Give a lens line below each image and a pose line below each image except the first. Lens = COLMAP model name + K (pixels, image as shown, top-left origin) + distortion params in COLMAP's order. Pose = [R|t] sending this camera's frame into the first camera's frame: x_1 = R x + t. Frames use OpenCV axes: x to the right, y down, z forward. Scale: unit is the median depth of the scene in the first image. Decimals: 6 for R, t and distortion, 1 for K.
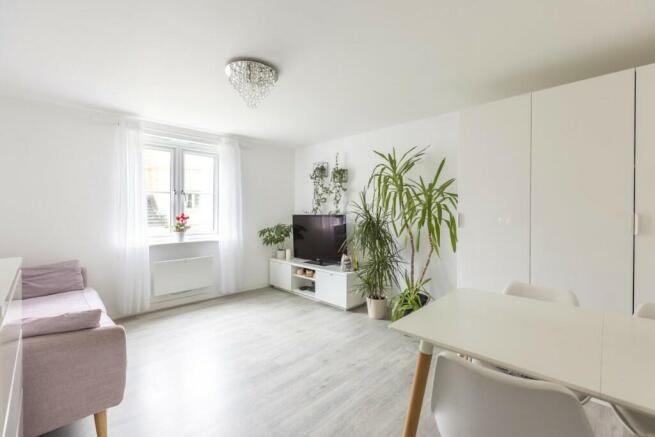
lens RADIAL K [[294.1, 0, 327.5], [0, 294.1, 218.5], [0, 0, 1]] dist [-0.000542, 0.000013]
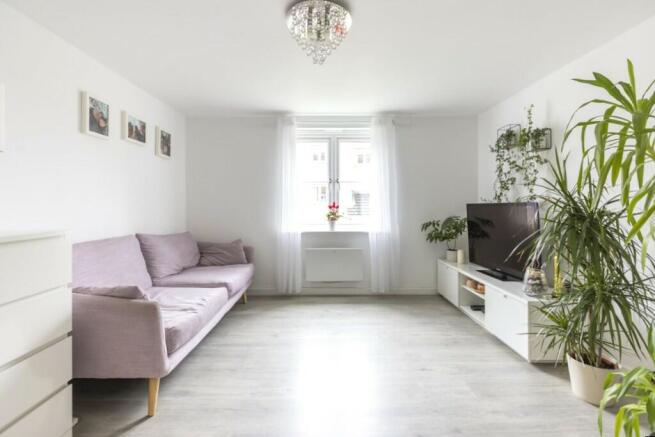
lens RADIAL K [[297.2, 0, 318.8], [0, 297.2, 205.3], [0, 0, 1]] dist [-0.000128, 0.000253]
pose [[0.708169, -0.001344, -0.706042, 0.172091], [-0.015116, 0.999740, -0.017065, 0.010946], [0.705881, 0.022758, 0.707965, 0.248161]]
